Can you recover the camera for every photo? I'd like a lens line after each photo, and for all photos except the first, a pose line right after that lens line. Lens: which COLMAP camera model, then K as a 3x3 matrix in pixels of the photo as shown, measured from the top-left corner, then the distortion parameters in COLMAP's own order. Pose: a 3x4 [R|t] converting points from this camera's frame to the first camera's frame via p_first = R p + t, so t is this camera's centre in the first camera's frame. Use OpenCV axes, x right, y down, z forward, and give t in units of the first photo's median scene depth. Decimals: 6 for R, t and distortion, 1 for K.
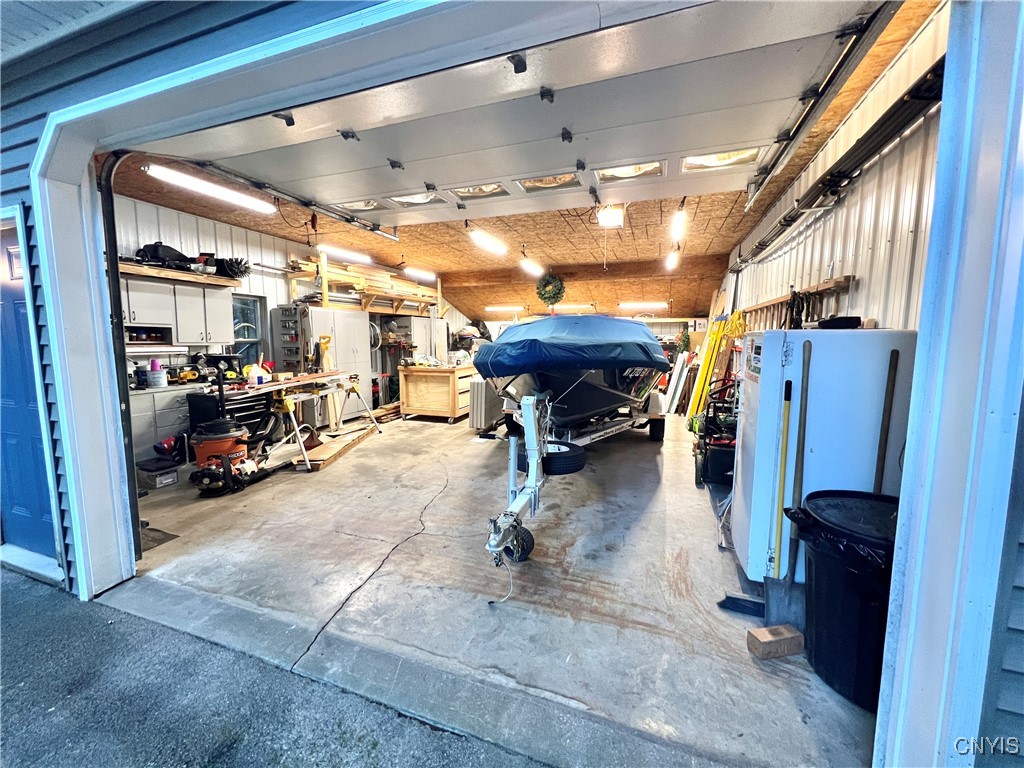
lens RADIAL K [[410.6, 0, 512.0], [0, 410.6, 384.0], [0, 0, 1]] dist [-0.000364, -0.000172]
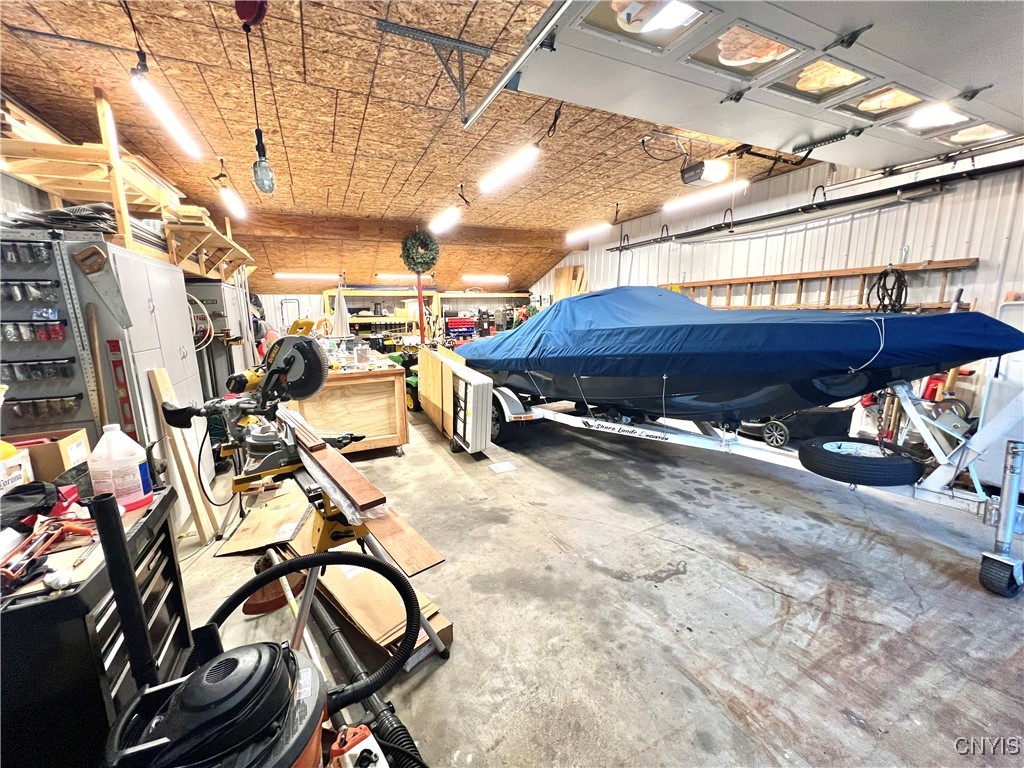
lens RADIAL K [[410.6, 0, 512.0], [0, 410.6, 384.0], [0, 0, 1]] dist [-0.000364, -0.000172]
pose [[0.710684, -0.138284, 0.689787, -0.596478], [0.101113, 0.990389, 0.094370, -0.072792], [-0.696207, 0.002680, 0.717836, 0.570358]]
